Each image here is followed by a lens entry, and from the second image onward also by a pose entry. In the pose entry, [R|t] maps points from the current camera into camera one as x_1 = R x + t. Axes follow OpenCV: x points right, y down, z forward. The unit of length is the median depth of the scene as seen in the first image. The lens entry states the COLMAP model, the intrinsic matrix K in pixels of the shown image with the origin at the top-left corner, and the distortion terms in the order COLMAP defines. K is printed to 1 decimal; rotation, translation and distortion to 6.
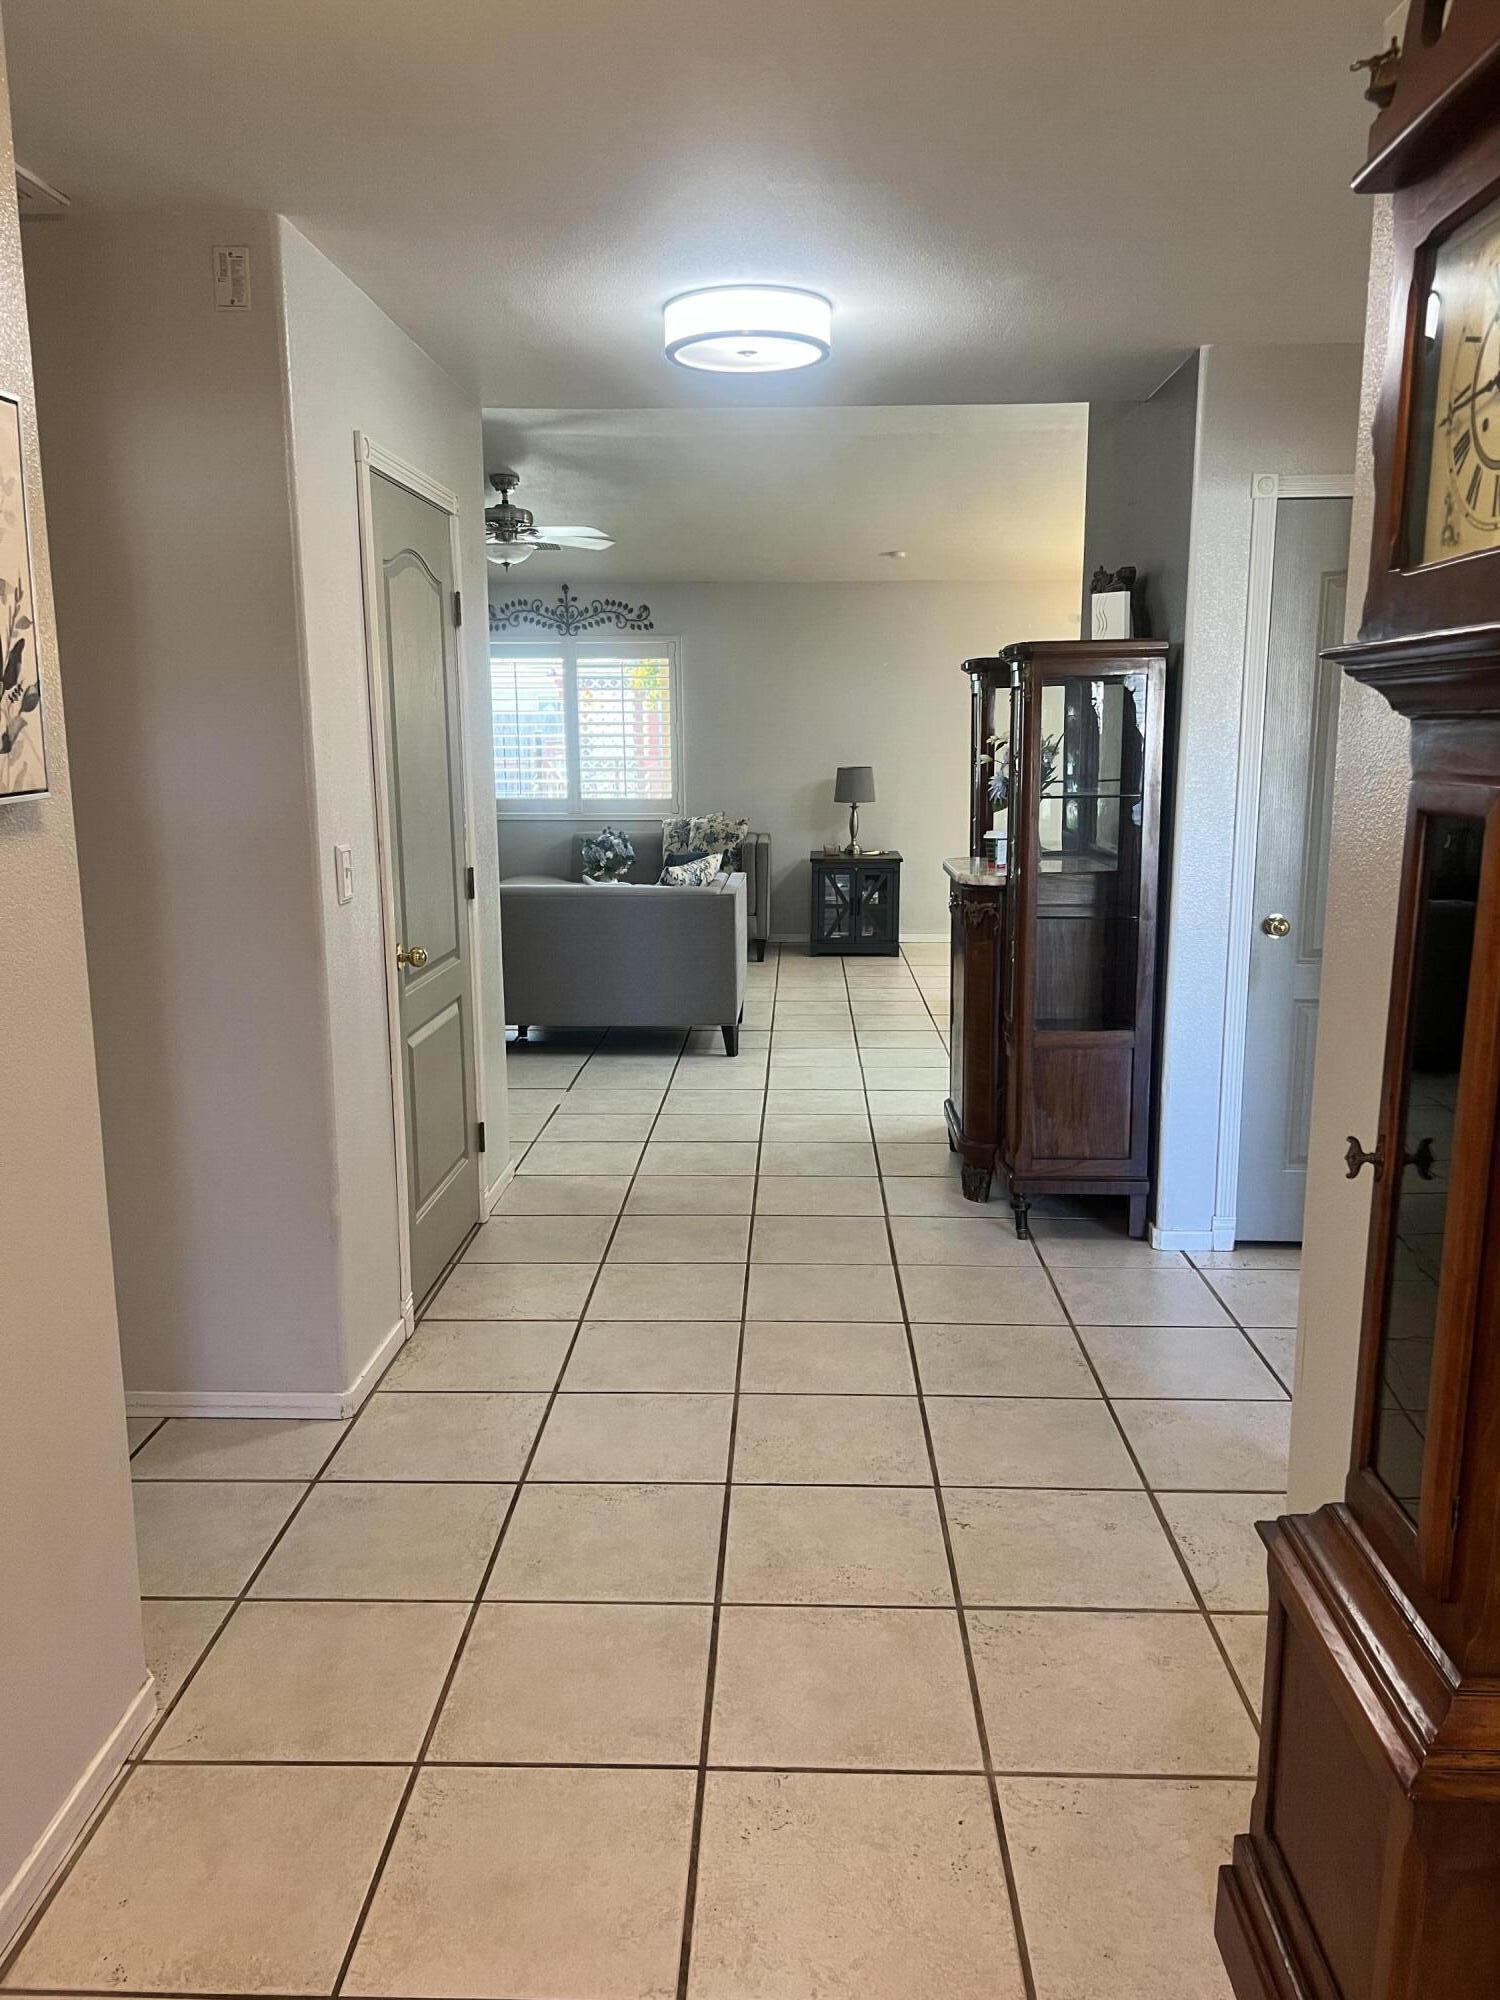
lens RADIAL K [[1506.3, 0, 750.0], [0, 1506.3, 1000.0], [0, 0, 1]] dist [0.181684, -0.461609]
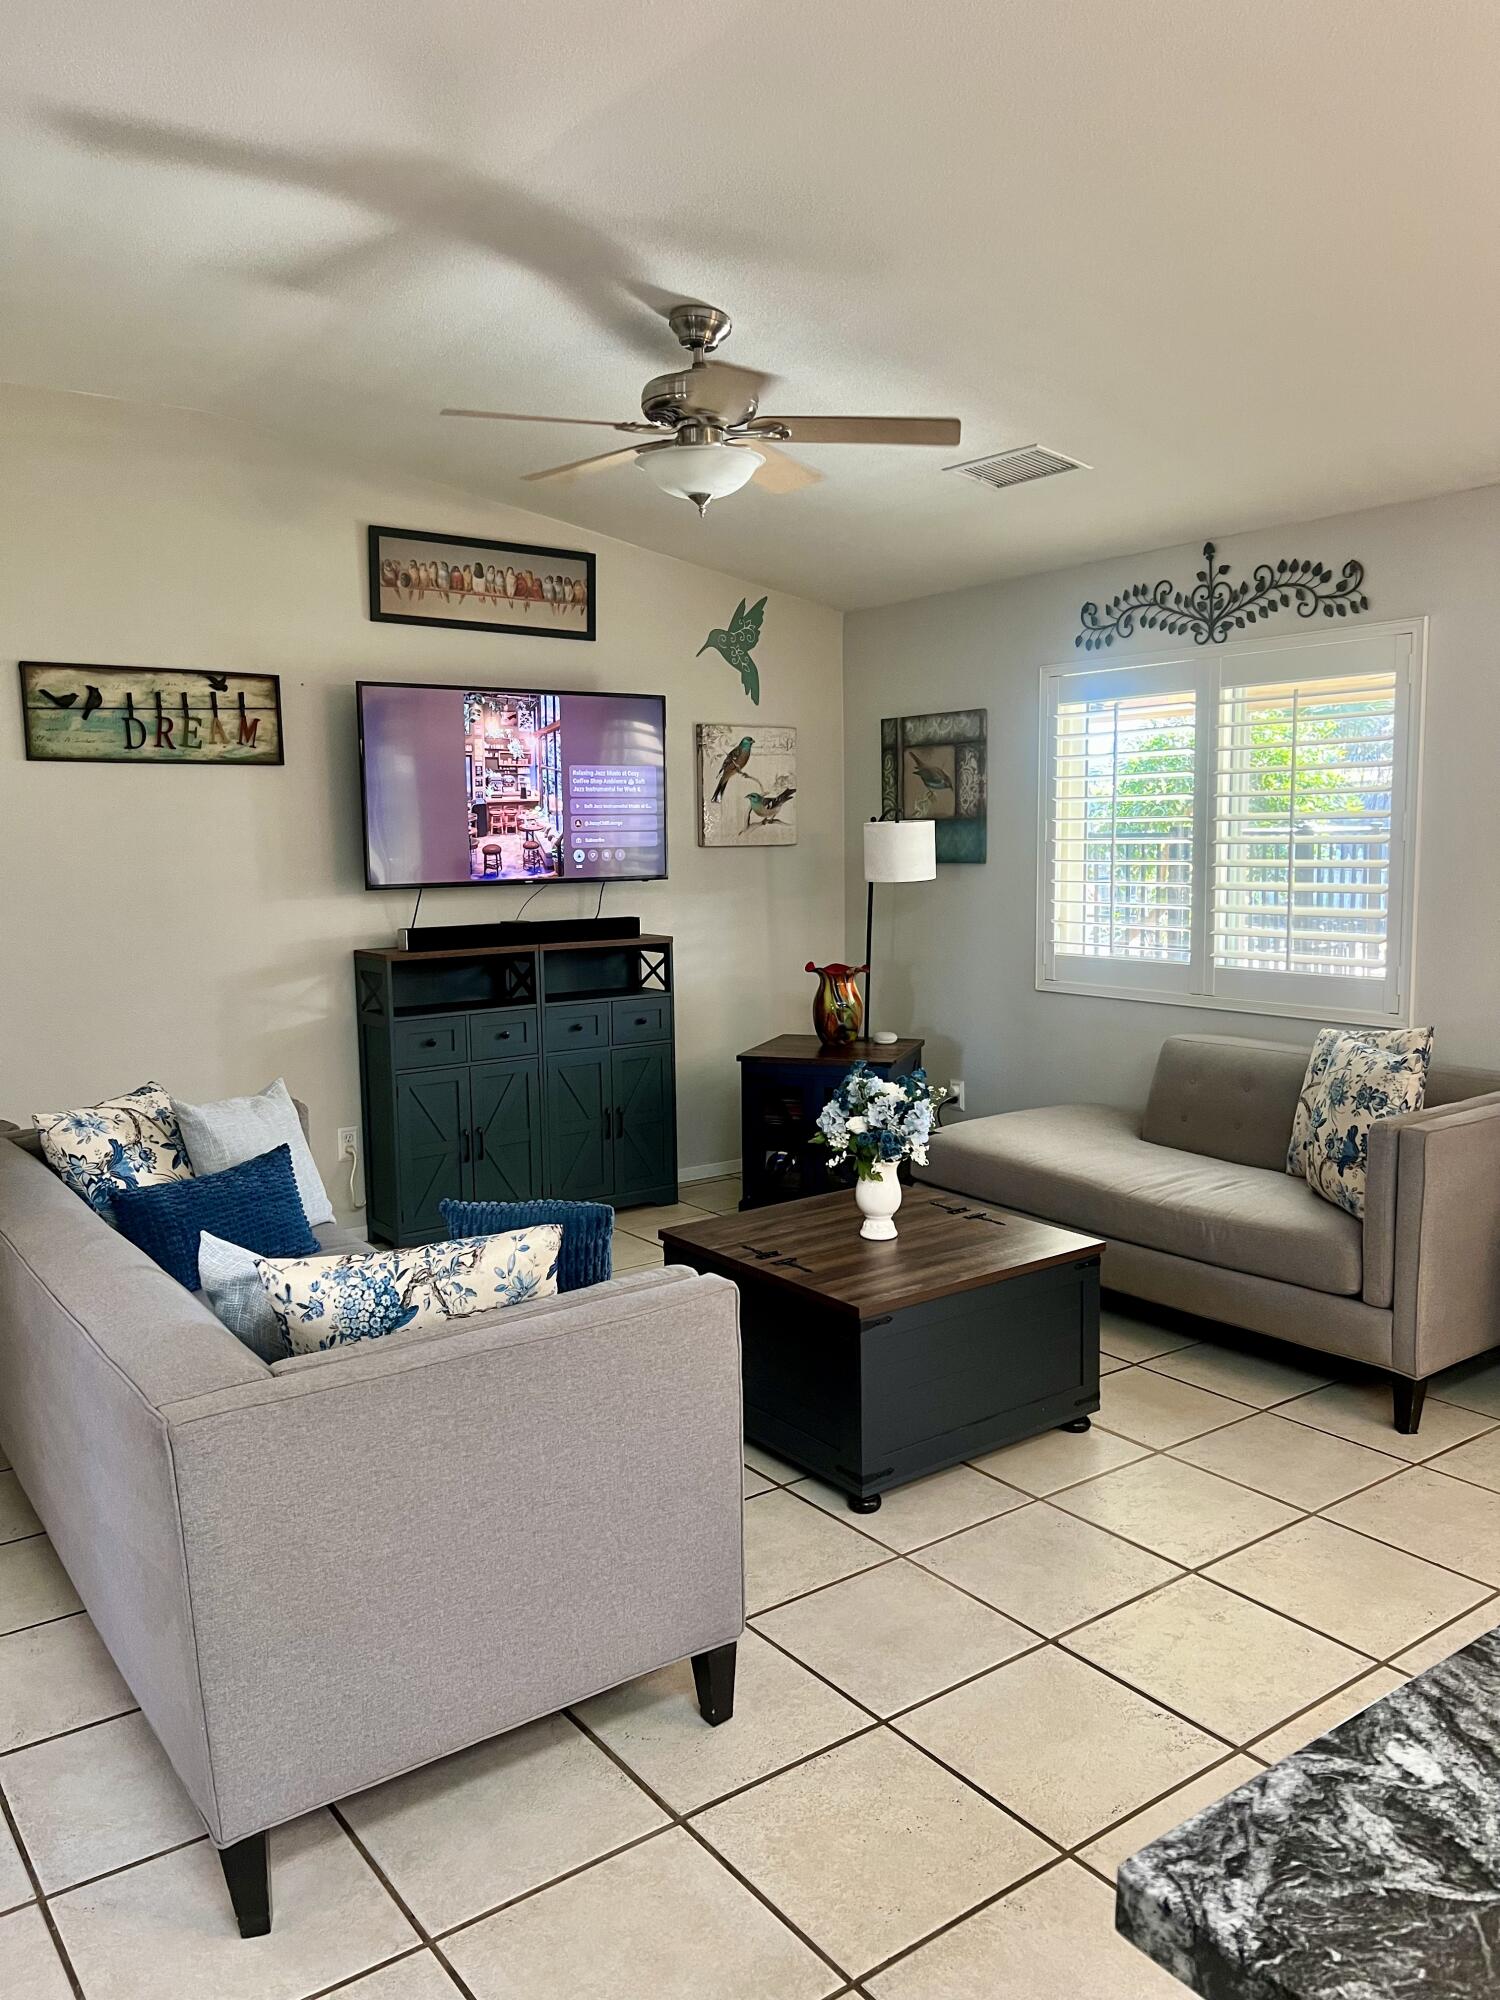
lens RADIAL K [[1486.9, 0, 763.9], [0, 1486.9, 1003.7], [0, 0, 1]] dist [0.136100, -0.284462]
pose [[0.621370, 0.092149, -0.778079, 0.185136], [-0.128761, 0.991568, 0.014604, -0.111374], [0.772865, 0.091112, 0.627996, 0.589753]]
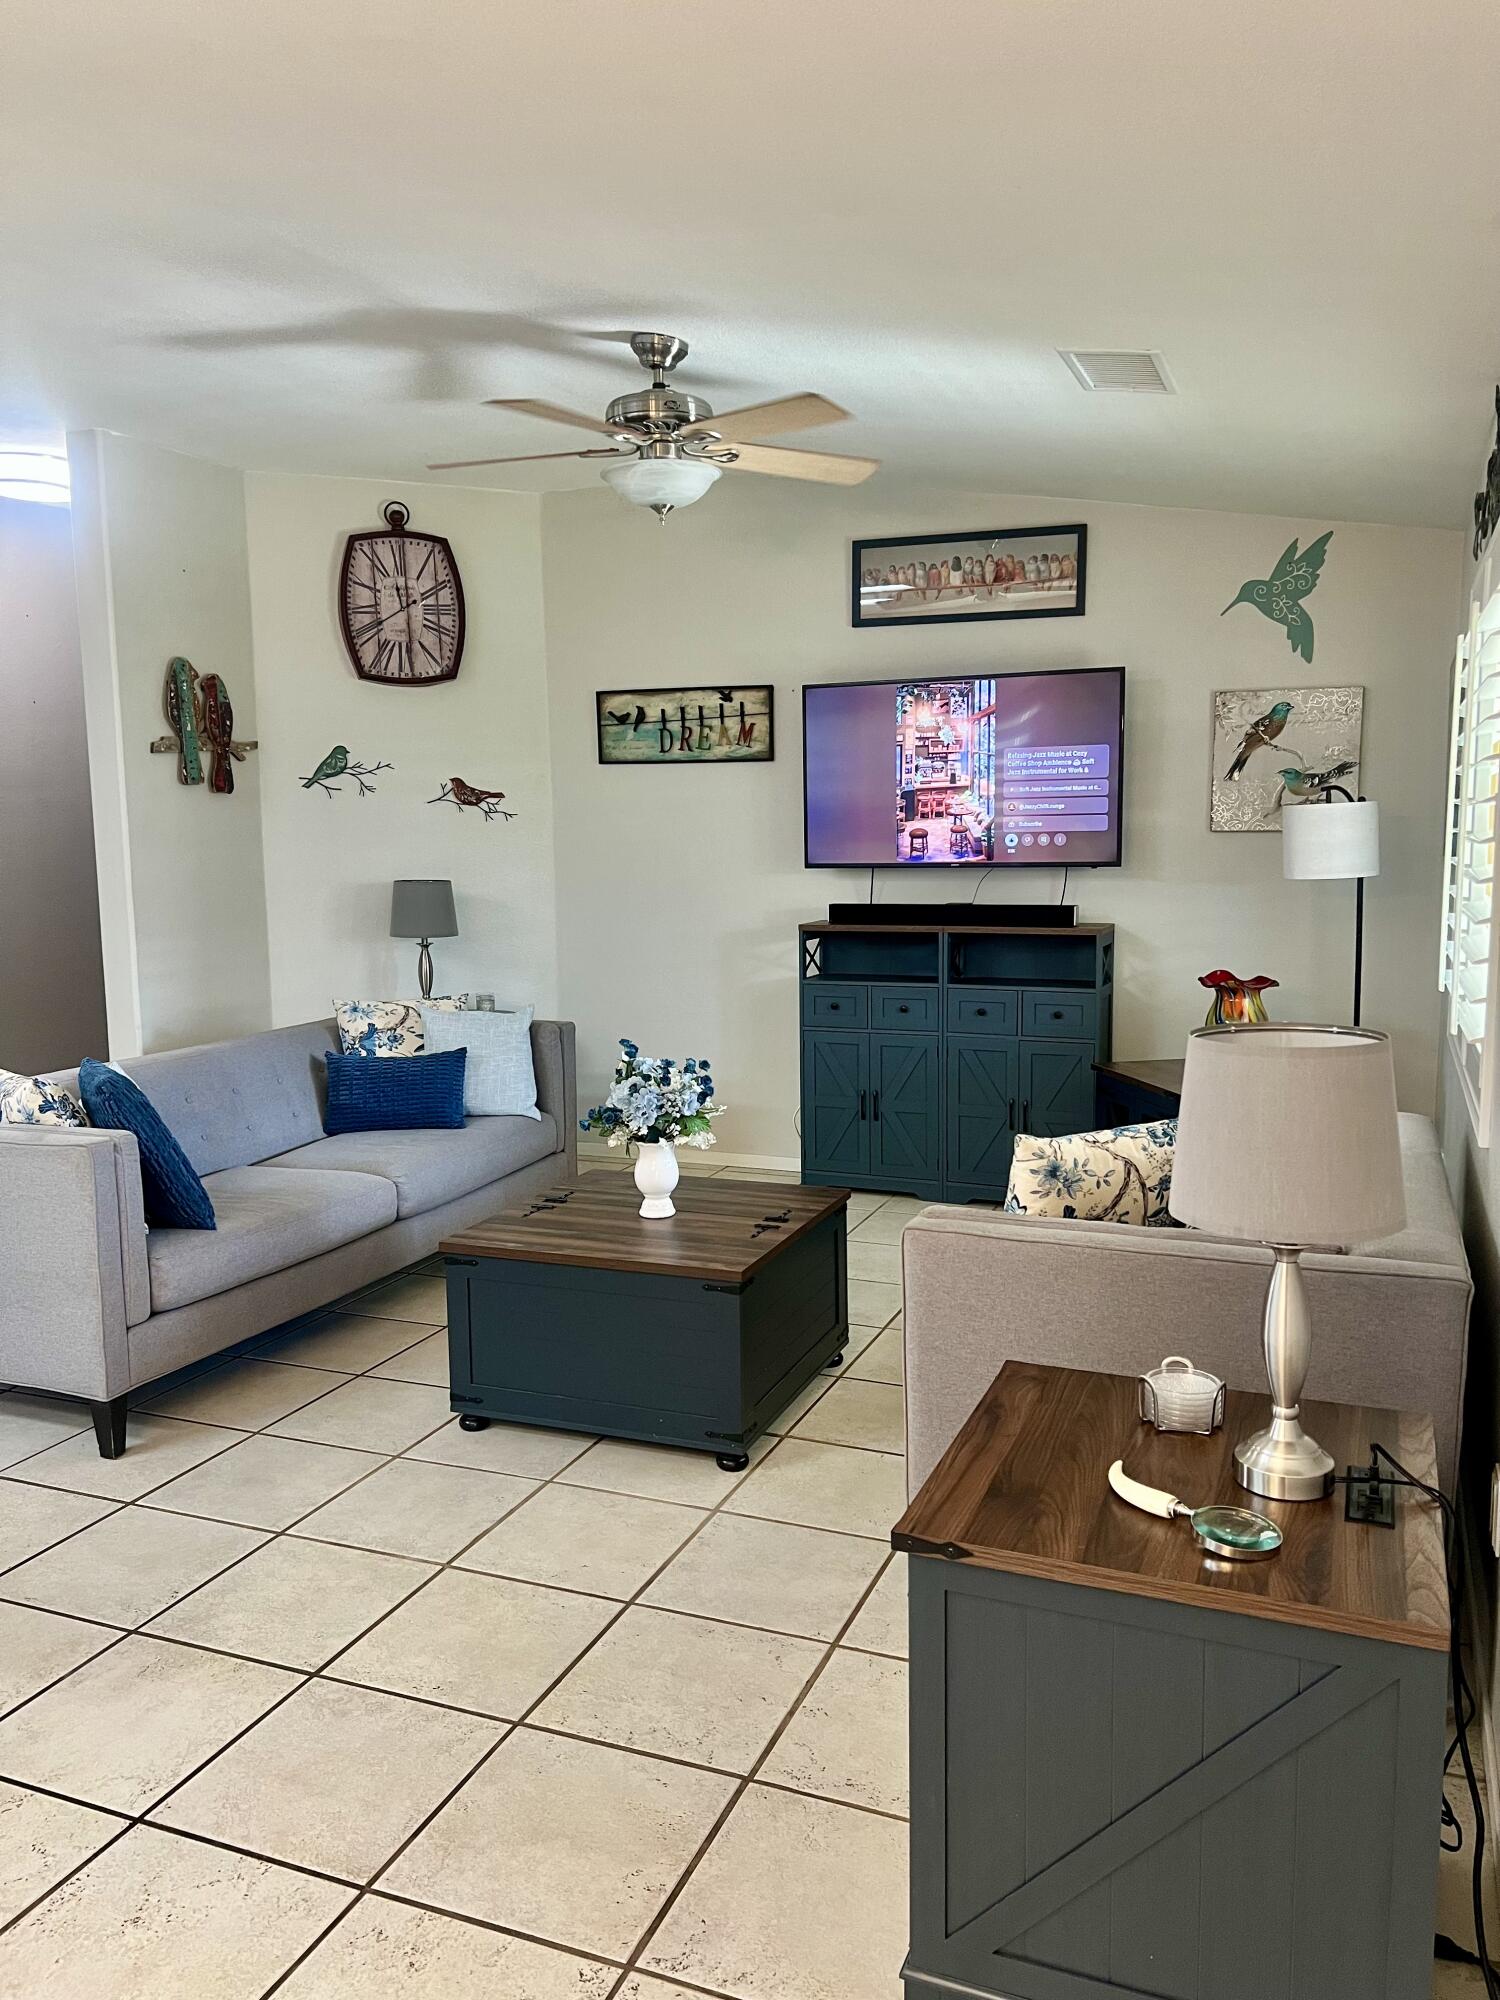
lens RADIAL K [[1506.3, 0, 750.0], [0, 1506.3, 1000.0], [0, 0, 1]] dist [0.181684, -0.461609]
pose [[-0.345751, 0.120144, -0.930603, 0.262871], [-0.153956, 0.971065, 0.182568, -0.178806], [0.925610, 0.206395, -0.317250, 0.979332]]
